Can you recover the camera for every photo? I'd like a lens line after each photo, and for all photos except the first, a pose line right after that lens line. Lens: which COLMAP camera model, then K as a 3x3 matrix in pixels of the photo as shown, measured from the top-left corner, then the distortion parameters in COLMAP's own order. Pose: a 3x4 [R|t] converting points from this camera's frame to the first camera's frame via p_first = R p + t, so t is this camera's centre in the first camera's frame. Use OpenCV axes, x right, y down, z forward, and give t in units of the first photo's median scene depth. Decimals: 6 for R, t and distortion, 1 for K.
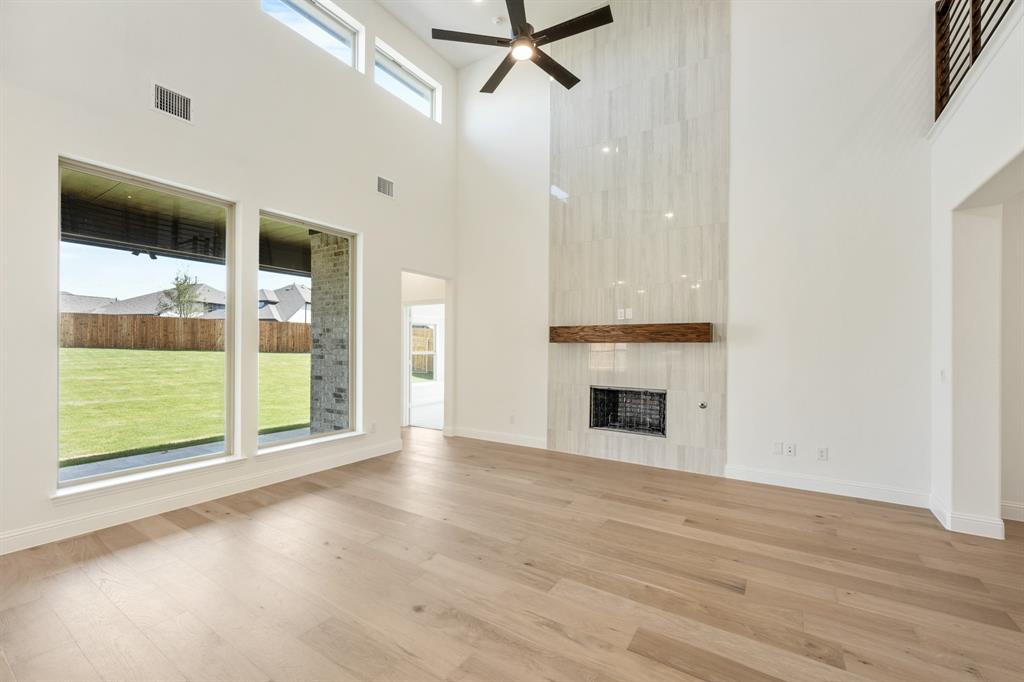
lens RADIAL K [[418.2, 0, 507.7], [0, 418.2, 344.7], [0, 0, 1]] dist [0.001425, -0.000001]
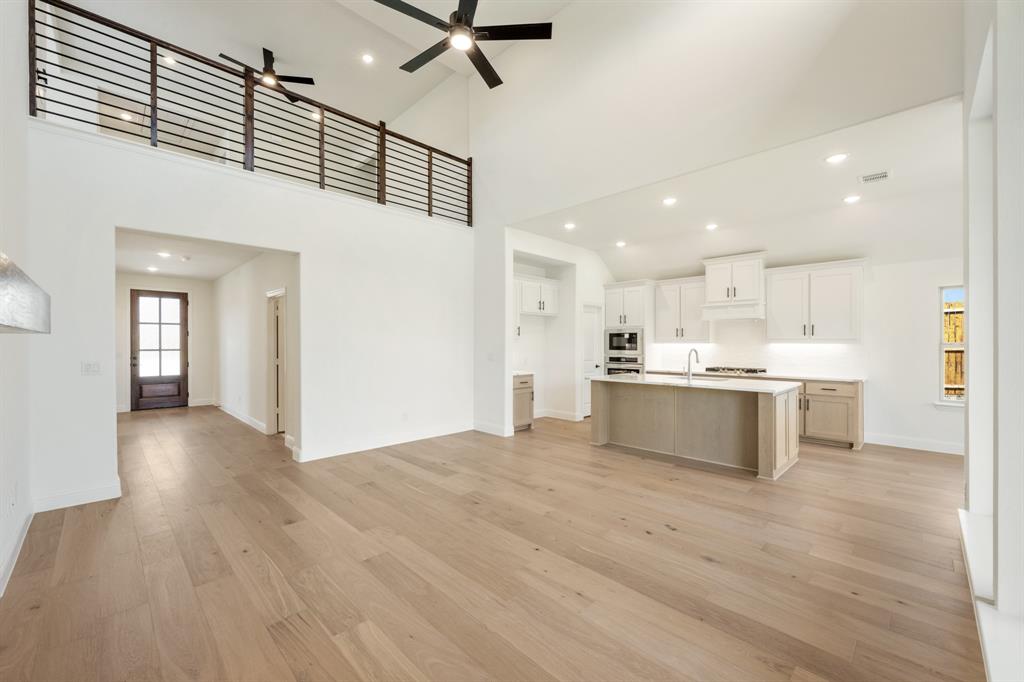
lens RADIAL K [[418.2, 0, 522.1], [0, 418.2, 344.3], [0, 0, 1]] dist [0.001425, -0.000001]
pose [[-0.983362, -0.003709, 0.181621, -0.183376], [-0.003398, 0.999992, 0.002020, 0.001067], [-0.181627, 0.001369, -0.983367, 1.233281]]
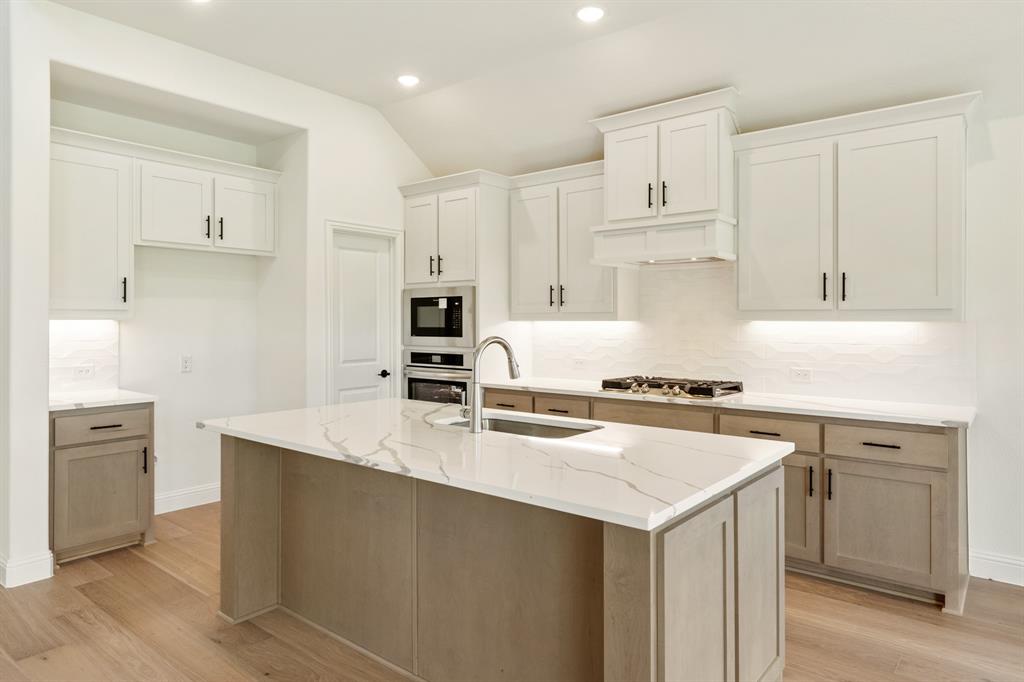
lens RADIAL K [[613.6, 0, 521.5], [0, 613.6, 318.8], [0, 0, 1]] dist [-0.006533, 0.001958]
pose [[-0.995682, -0.001767, 0.092815, -0.488472], [-0.002139, 0.999990, -0.003901, -0.000213], [-0.092807, -0.004083, -0.995676, 0.620745]]
